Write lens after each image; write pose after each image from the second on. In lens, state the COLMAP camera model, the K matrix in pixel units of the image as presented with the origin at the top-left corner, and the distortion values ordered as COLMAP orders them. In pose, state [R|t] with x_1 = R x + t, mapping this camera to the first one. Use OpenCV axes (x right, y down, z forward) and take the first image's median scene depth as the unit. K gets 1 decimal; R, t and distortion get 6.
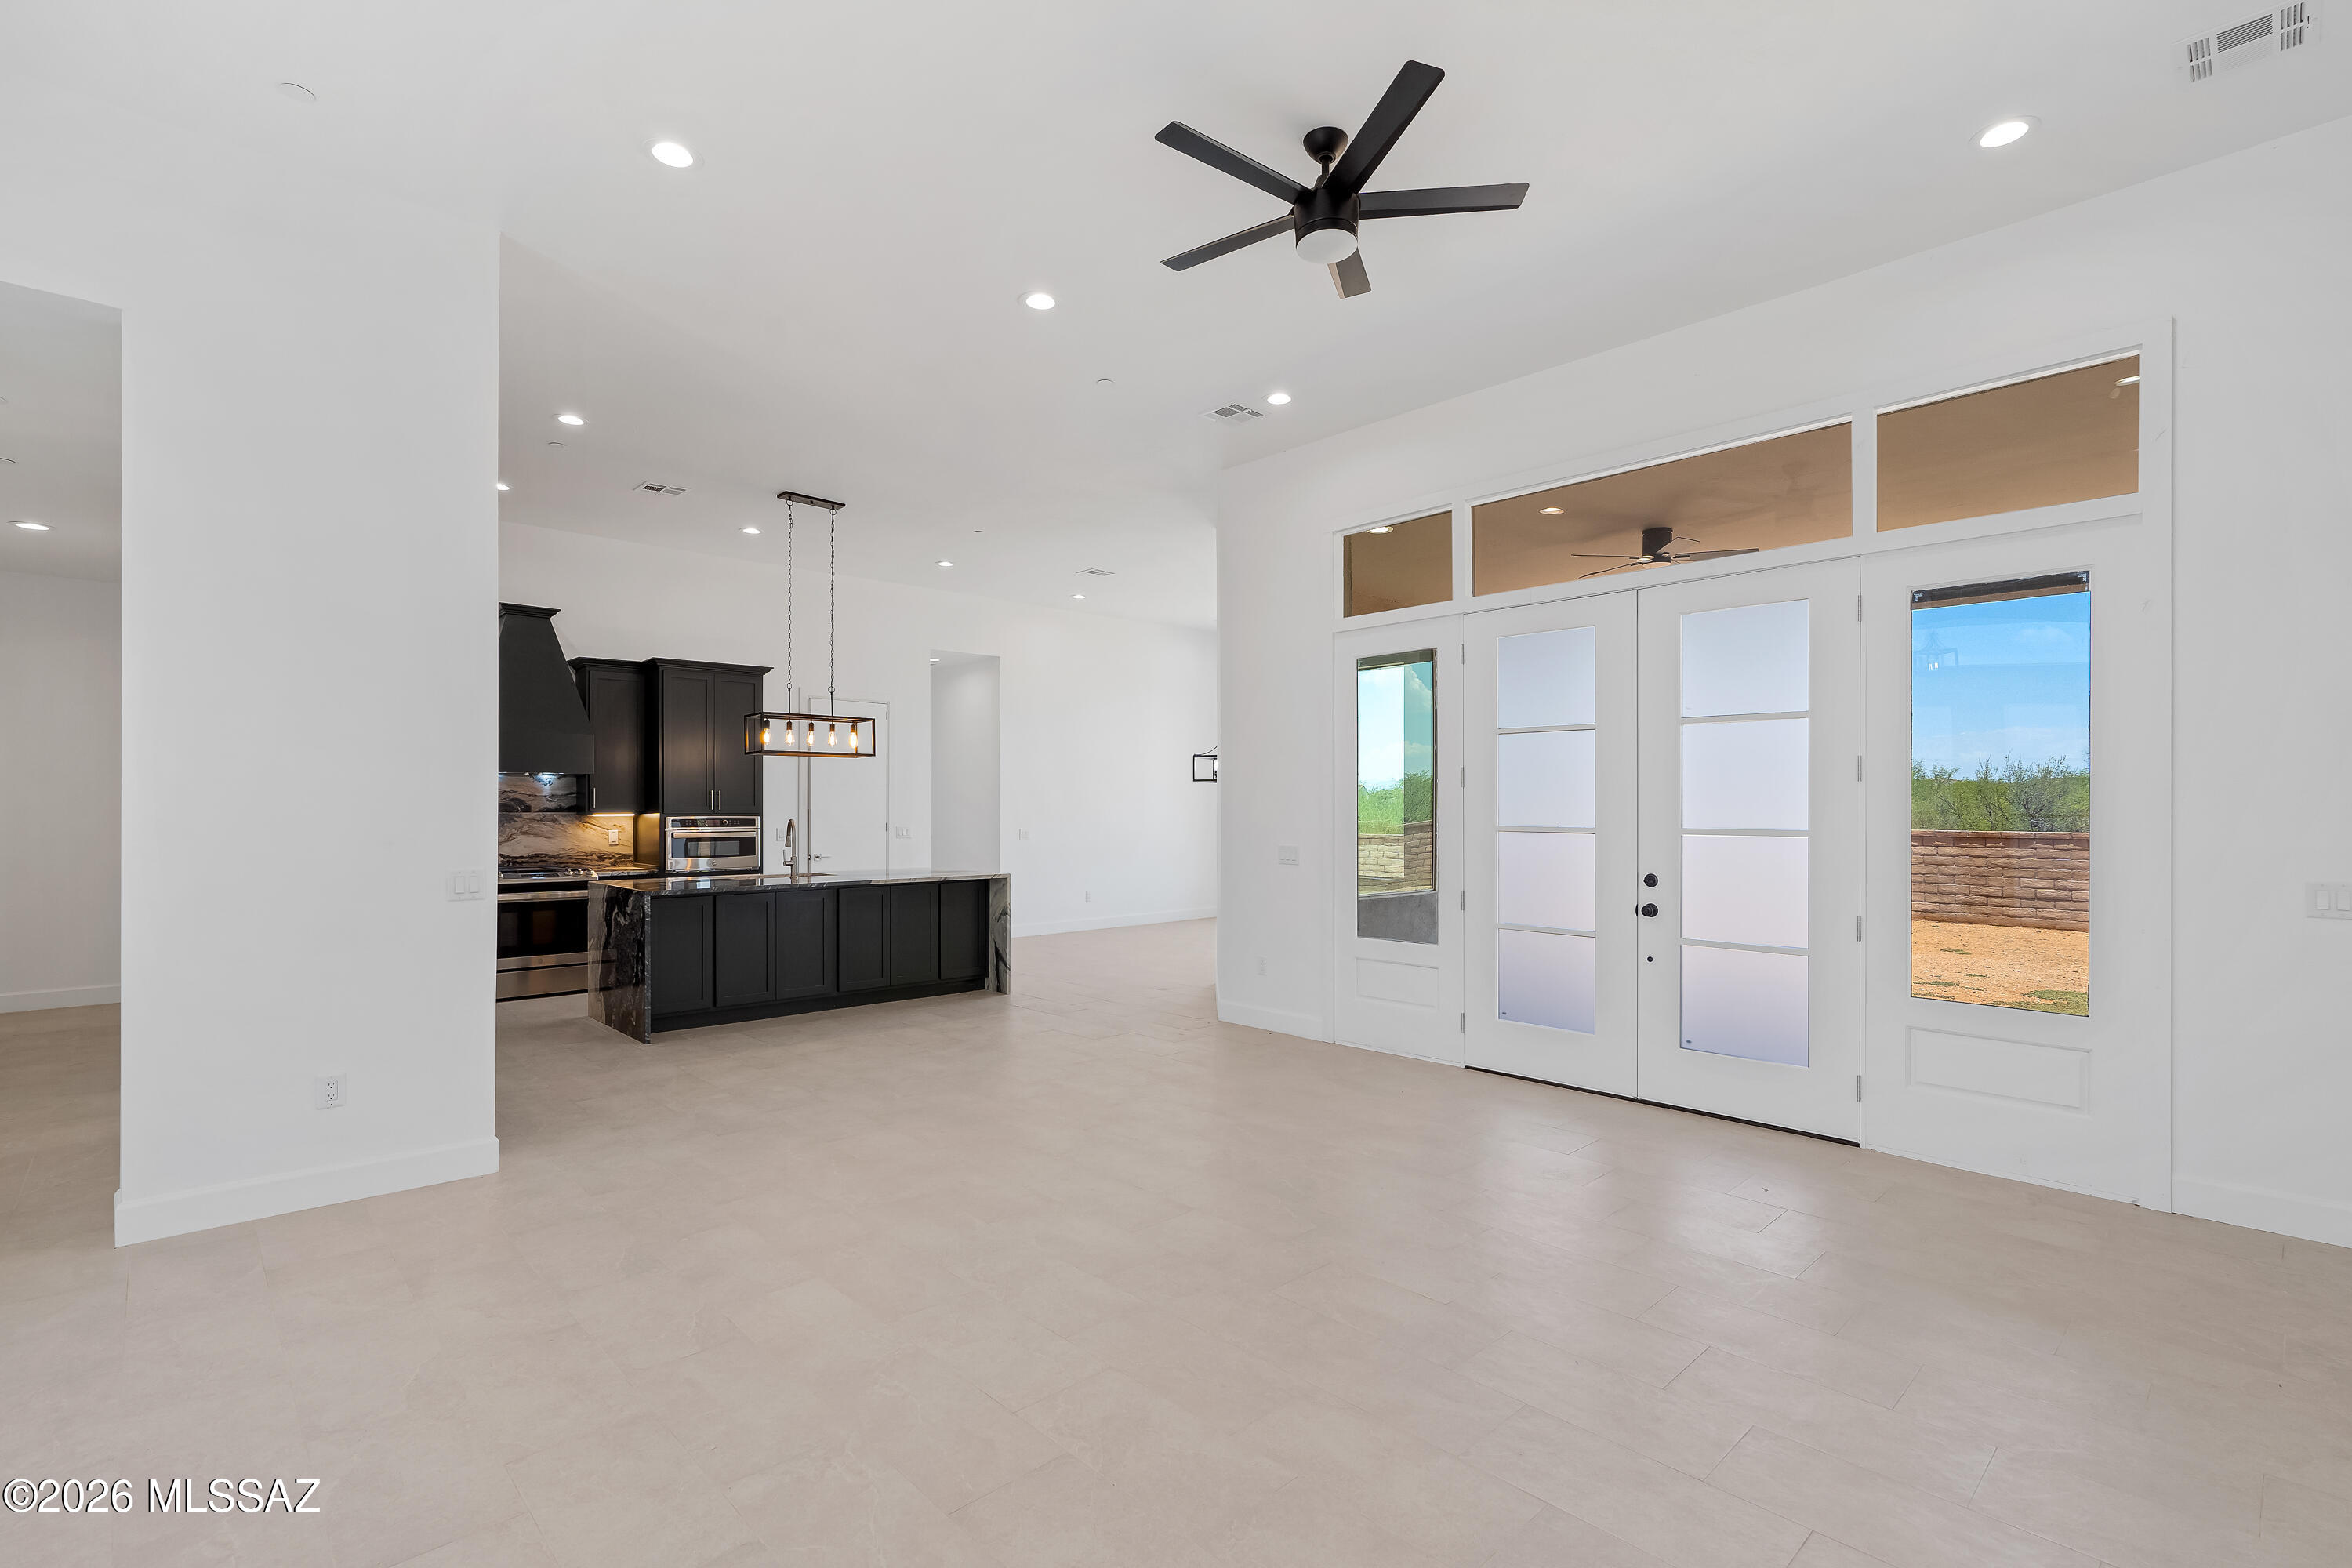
lens RADIAL K [[1074.1, 0, 1171.3], [0, 1074.1, 804.2], [0, 0, 1]] dist [-0.001964, 0.000313]
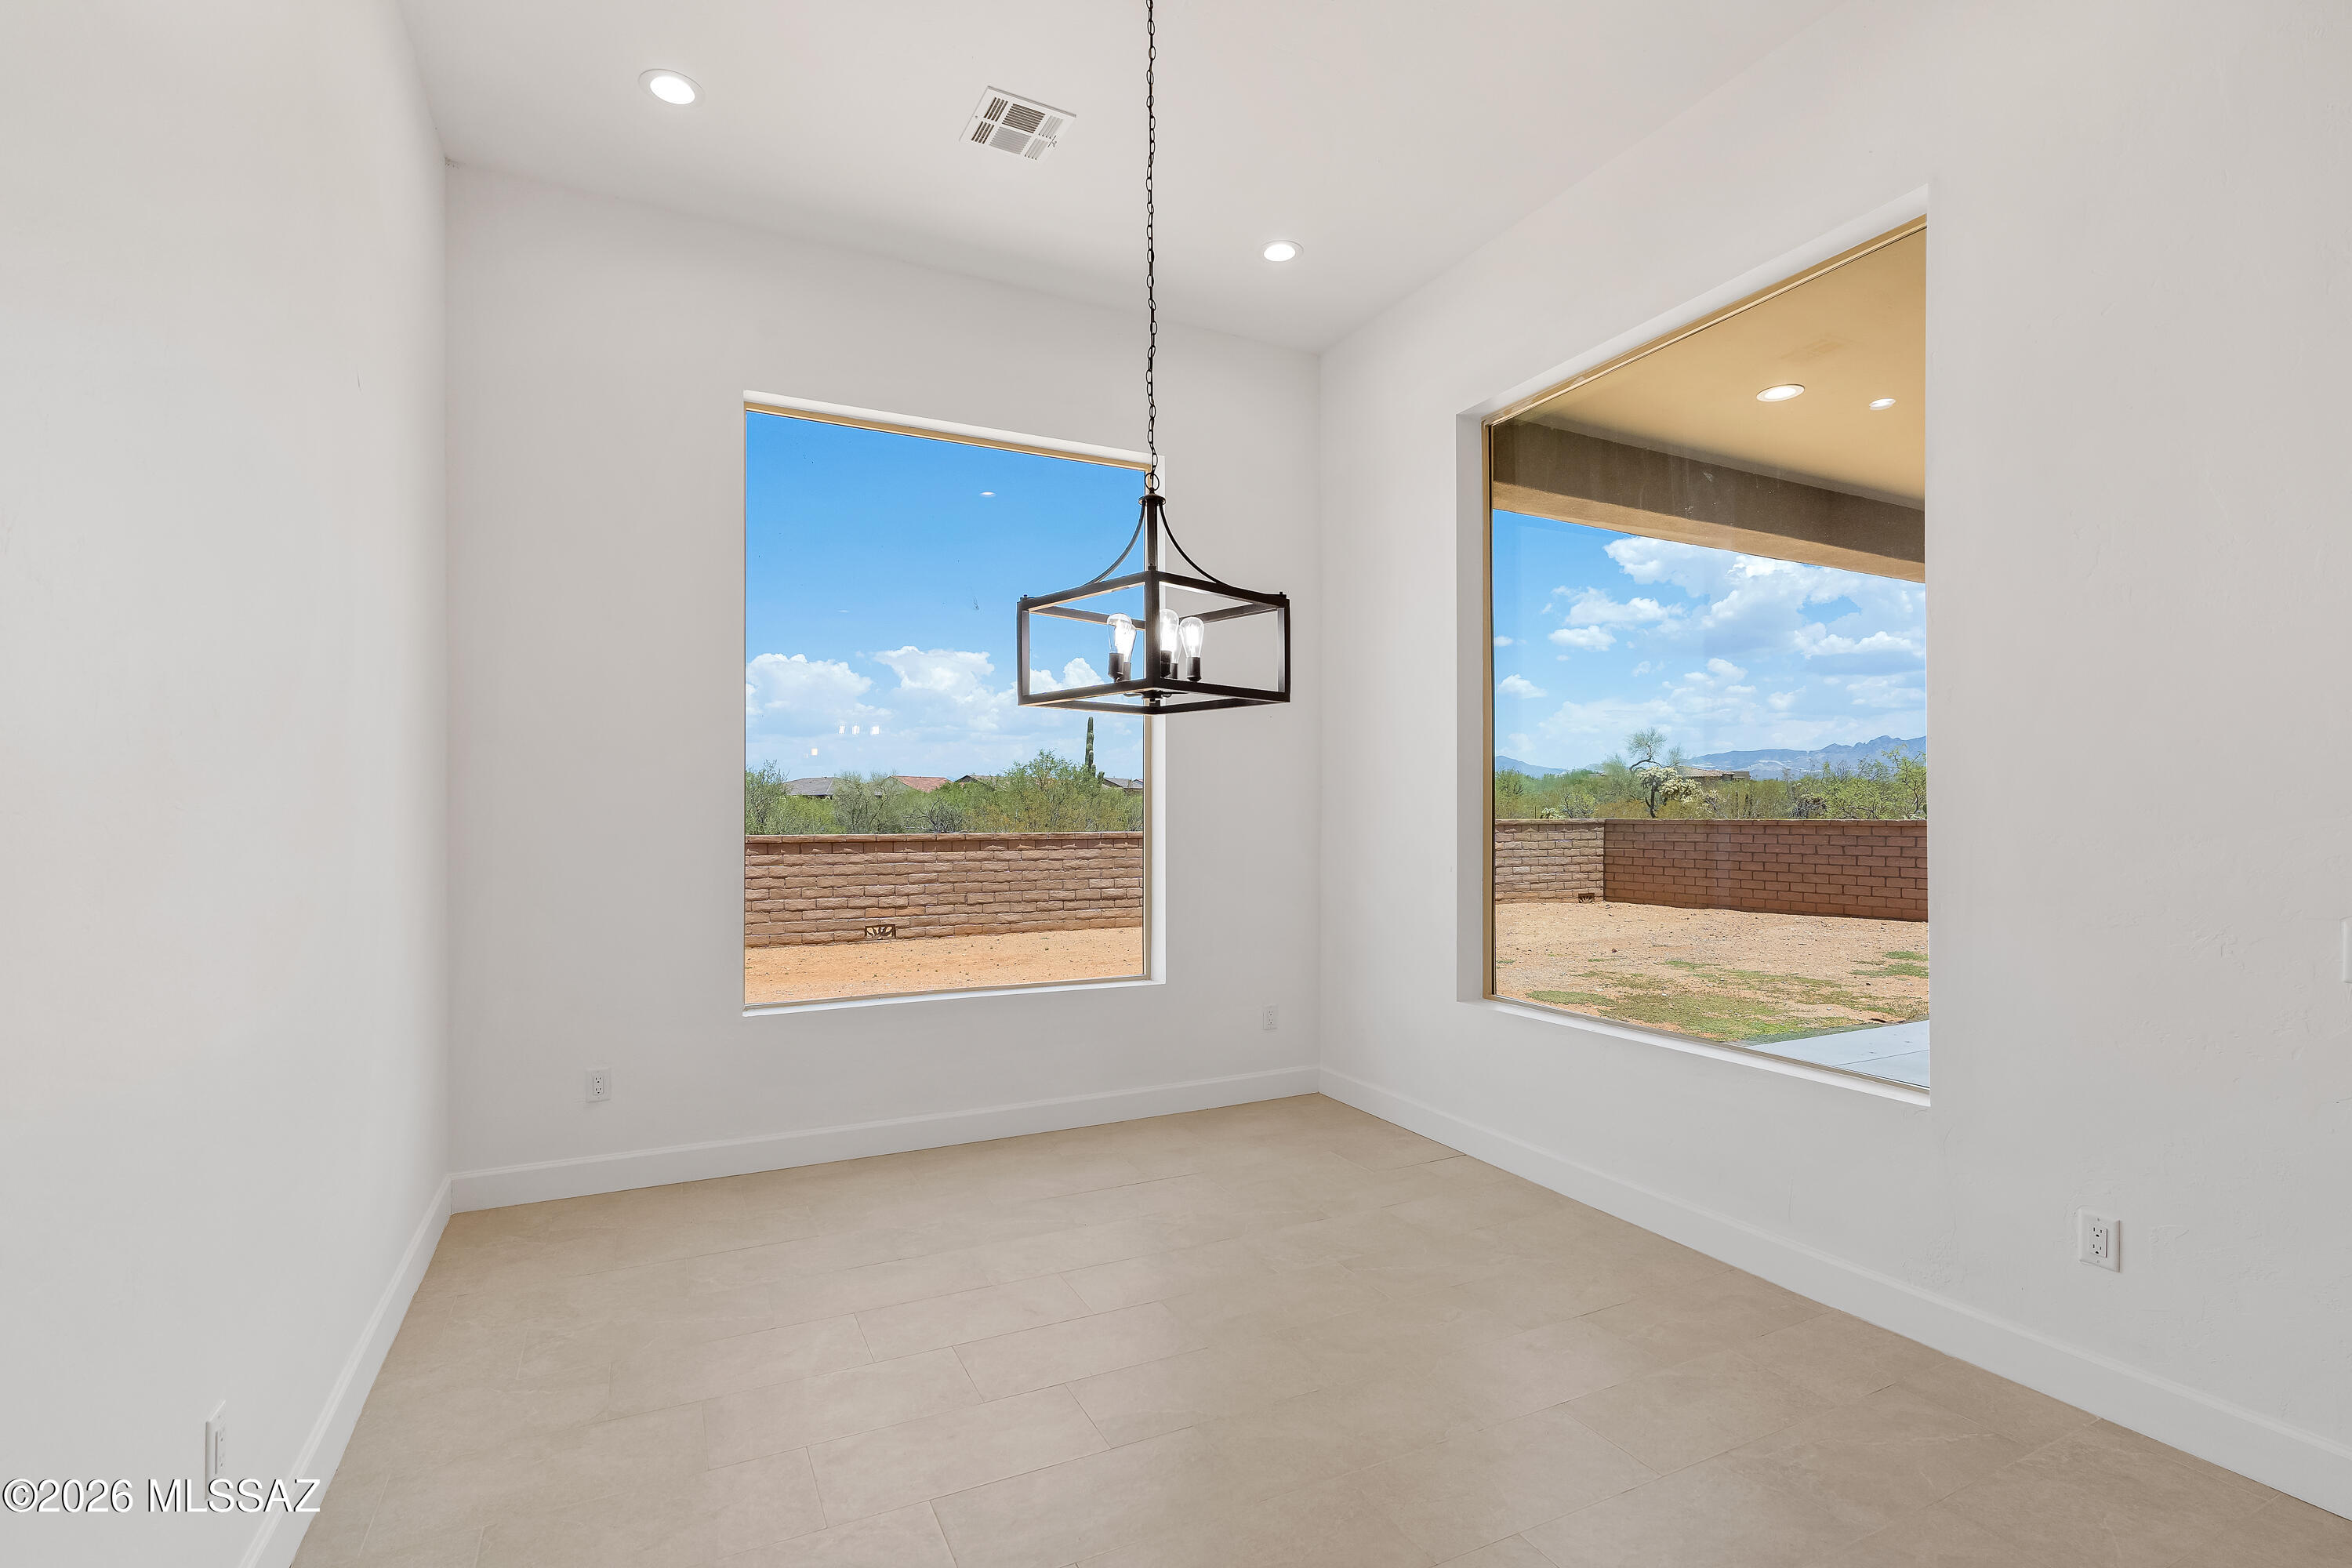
lens RADIAL K [[1082.1, 0, 1185.2], [0, 1082.1, 812.5], [0, 0, 1]] dist [-0.019204, 0.000008]
pose [[0.285317, -0.004139, 0.958424, -0.263567], [0.001333, 0.999991, 0.003922, 0.006703], [-0.958432, 0.000159, 0.285320, 1.205538]]
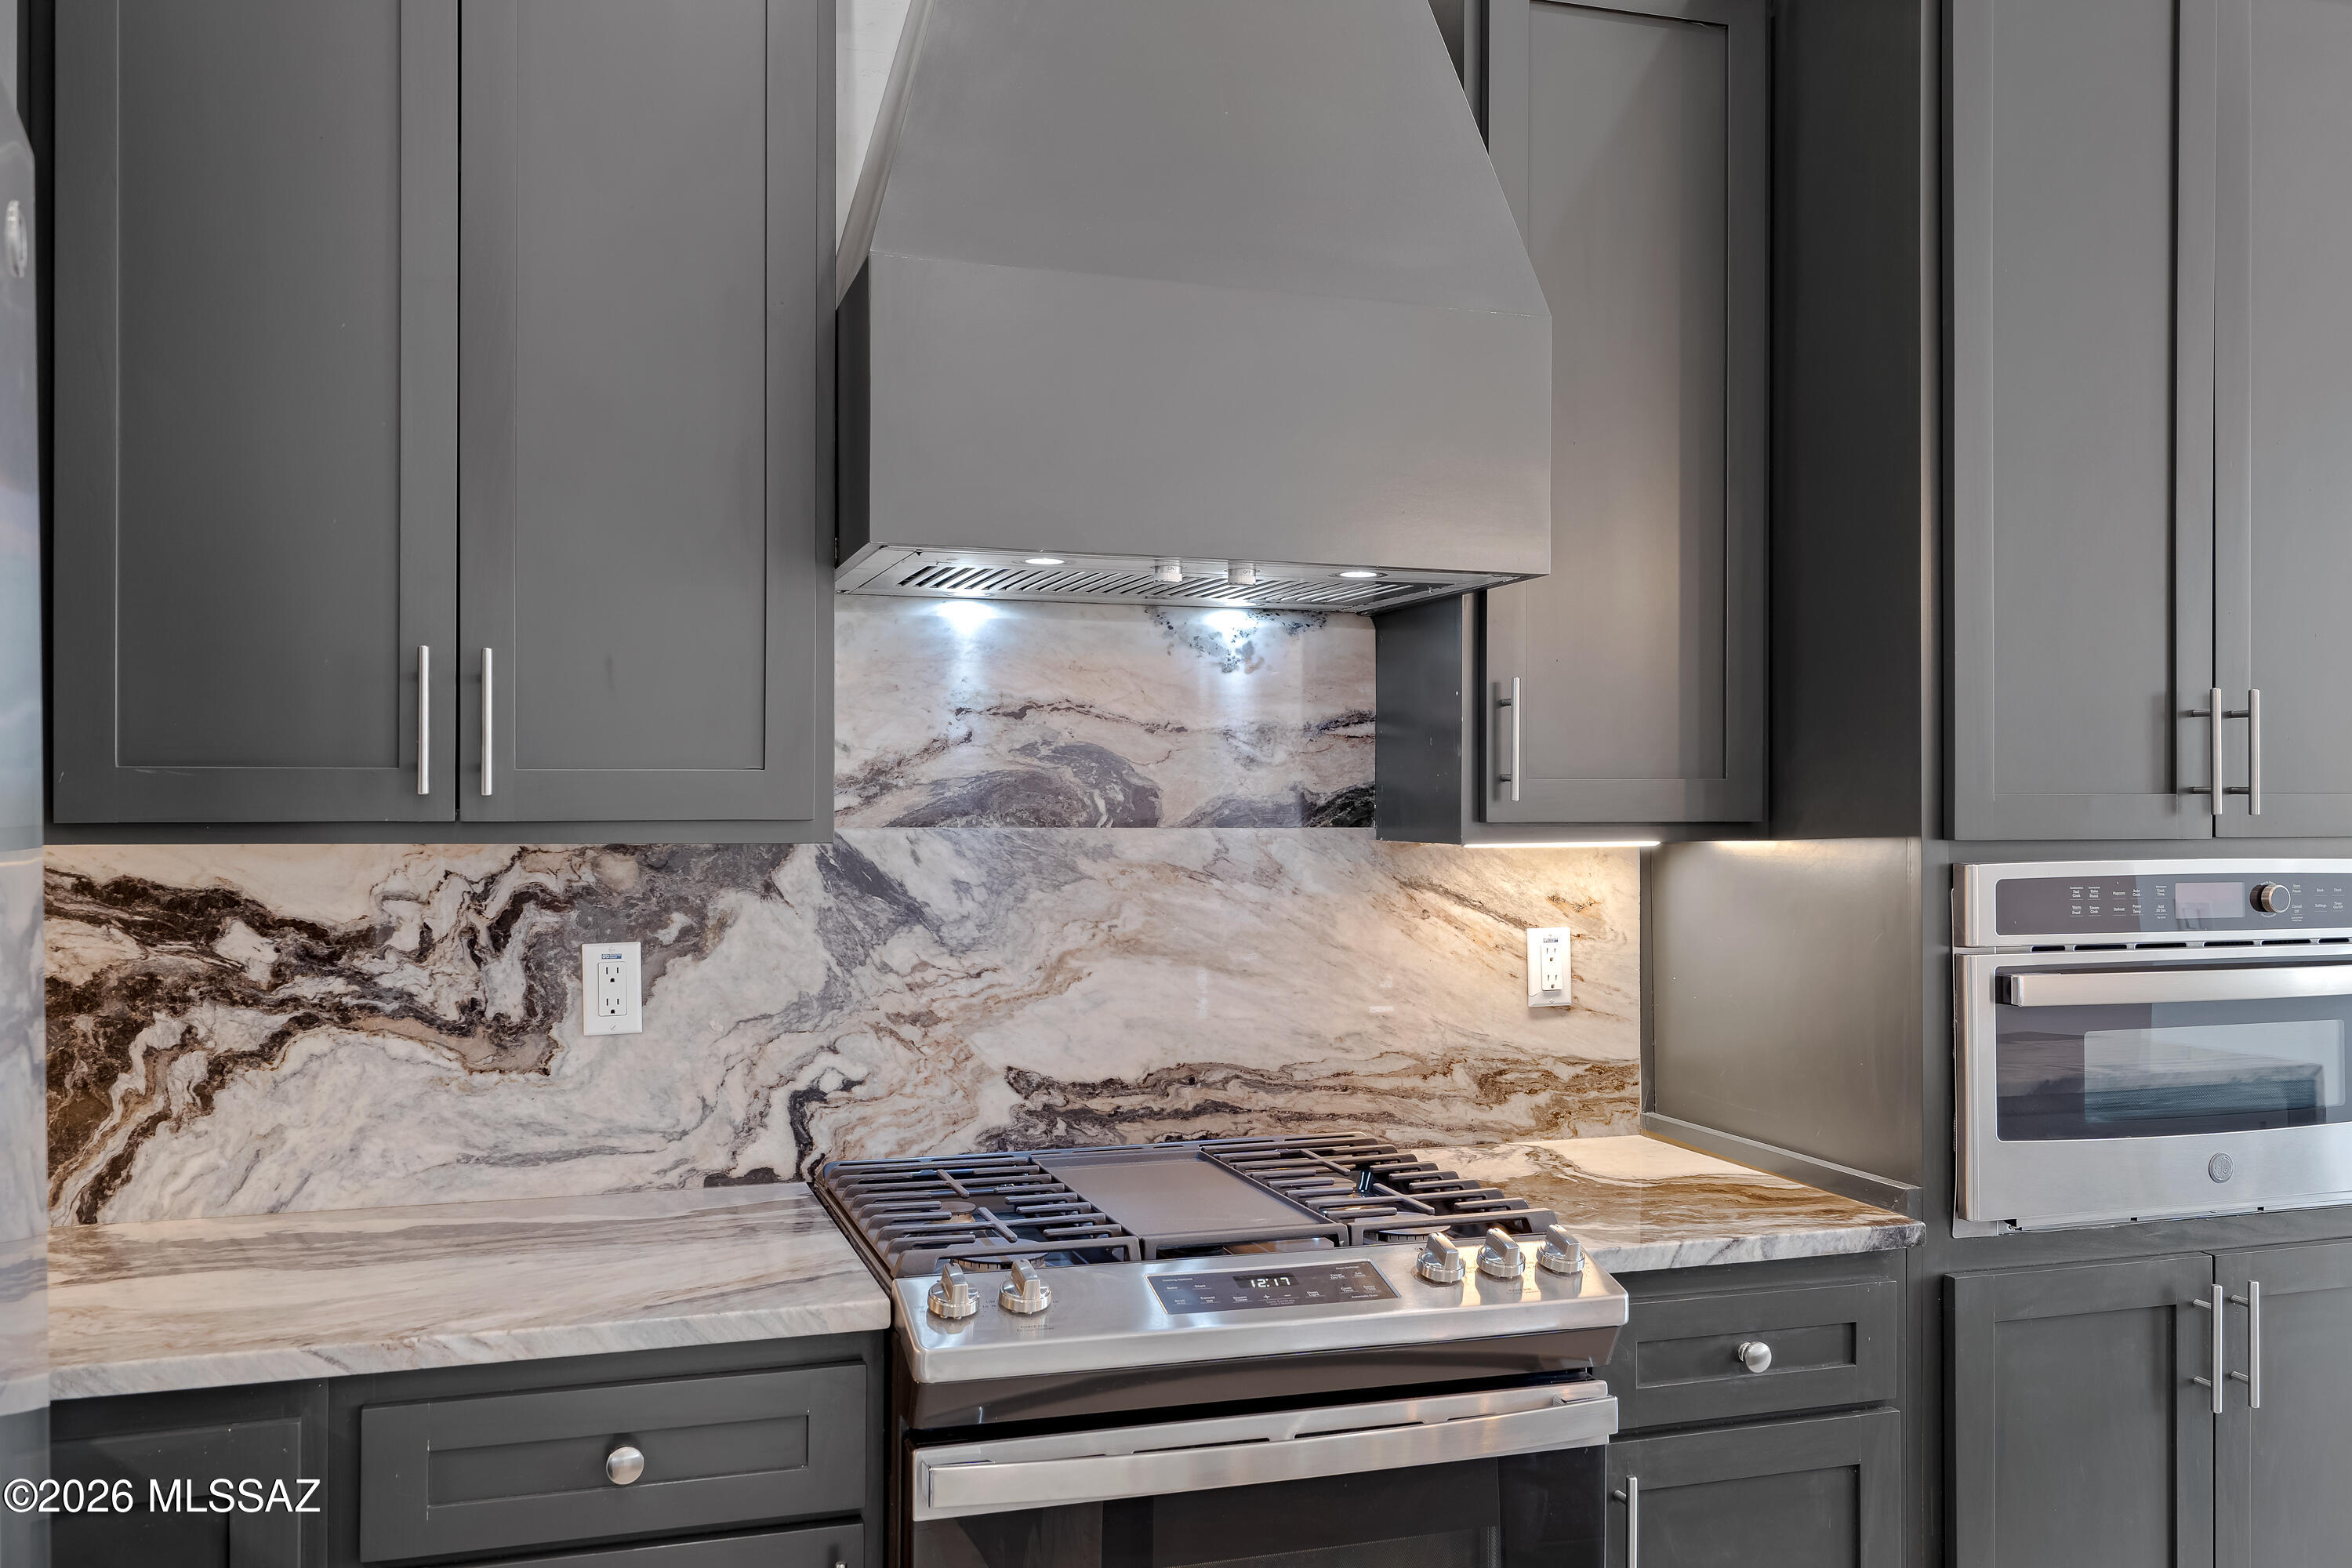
lens RADIAL K [[1895.3, 0, 1173.4], [0, 1895.3, 797.7], [0, 0, 1]] dist [0.005850, -0.002298]
pose [[0.906553, 0.000349, -0.422091, -0.469929], [-0.000476, 1.000000, -0.000197, 0.002927], [0.422091, 0.000379, 0.906553, 0.731250]]
